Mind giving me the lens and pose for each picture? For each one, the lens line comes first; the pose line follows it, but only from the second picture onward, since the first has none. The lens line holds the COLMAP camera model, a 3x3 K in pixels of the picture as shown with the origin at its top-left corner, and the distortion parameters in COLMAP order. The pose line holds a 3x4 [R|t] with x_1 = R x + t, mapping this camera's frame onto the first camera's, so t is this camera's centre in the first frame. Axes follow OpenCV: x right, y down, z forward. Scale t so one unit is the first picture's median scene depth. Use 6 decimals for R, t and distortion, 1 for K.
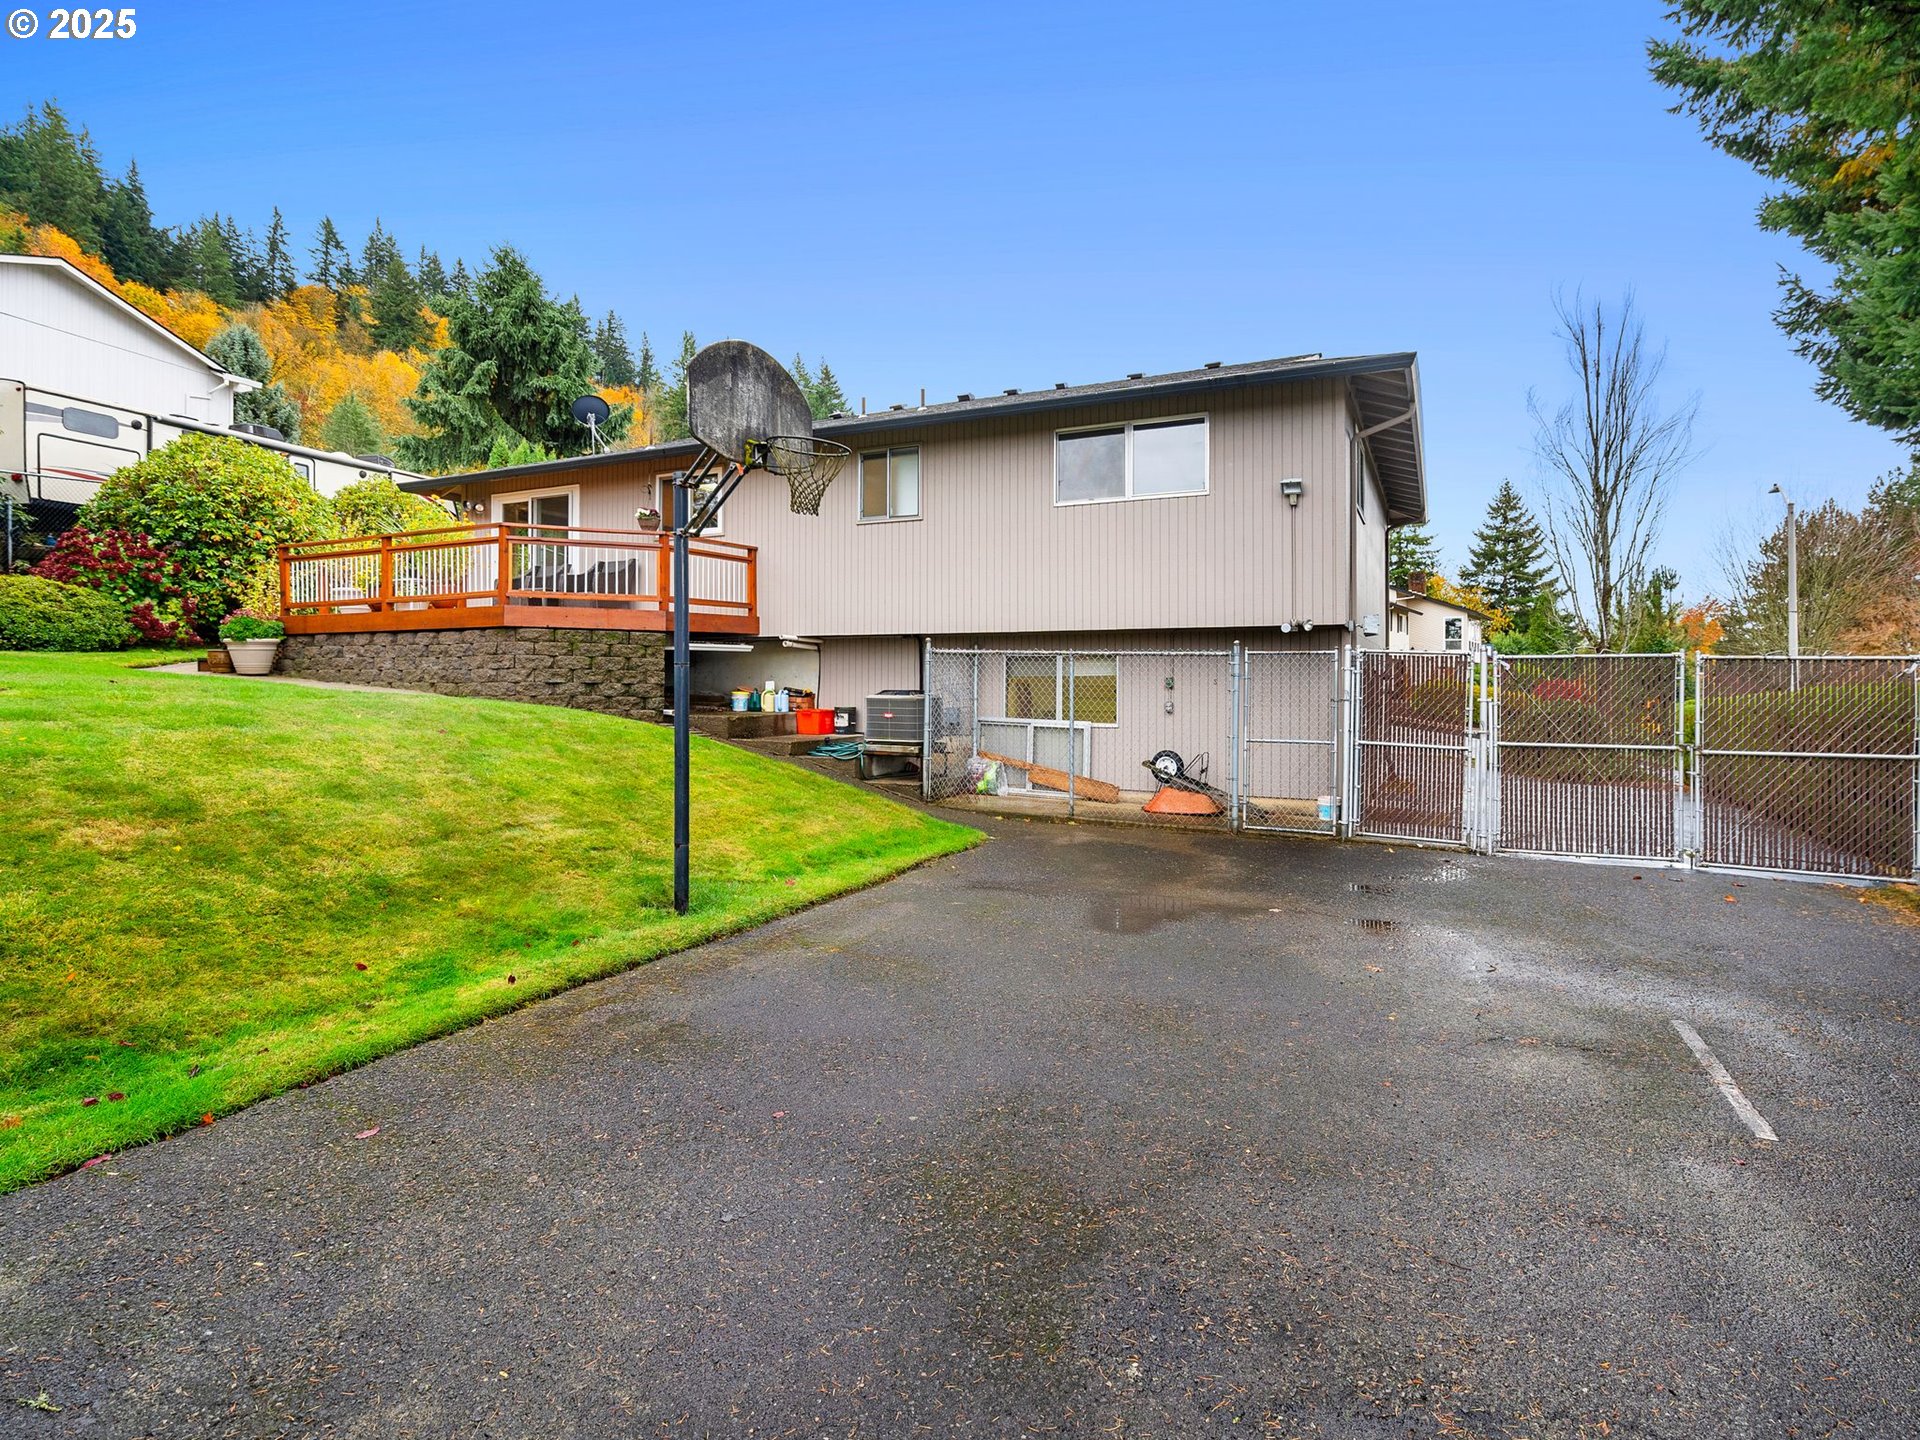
lens RADIAL K [[985.5, 0, 974.9], [0, 985.5, 689.8], [0, 0, 1]] dist [-0.000670, -0.000617]
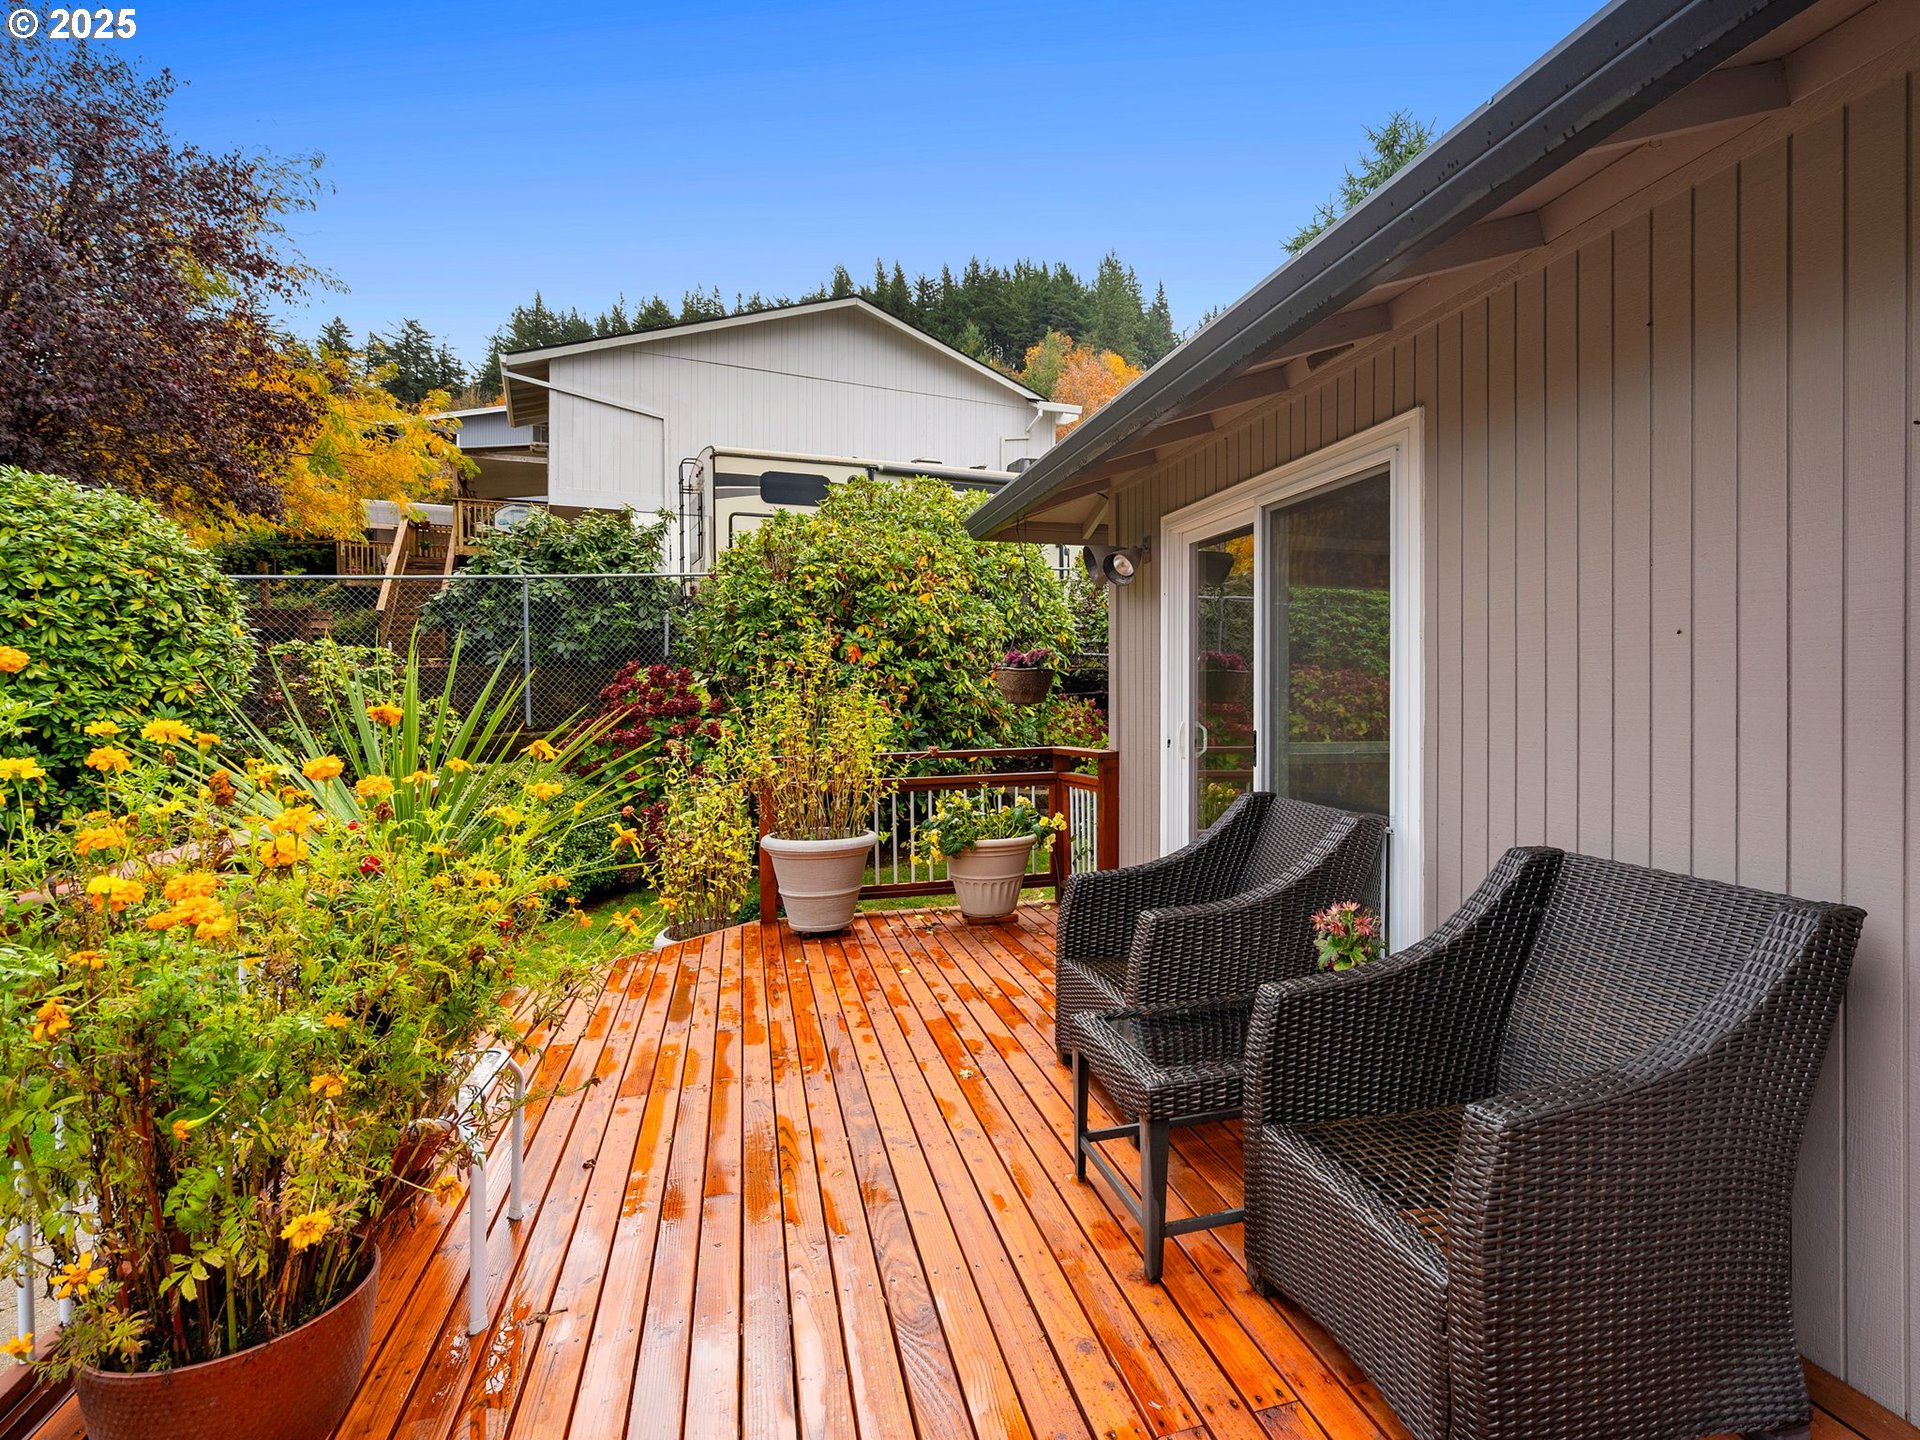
lens RADIAL K [[985.5, 0, 974.9], [0, 985.5, 689.8], [0, 0, 1]] dist [-0.000670, -0.000617]
pose [[0.622647, 0.004243, -0.782491, -0.260818], [-0.013845, 0.999888, -0.005595, -0.125867], [0.782380, 0.014318, 0.622636, 0.675343]]
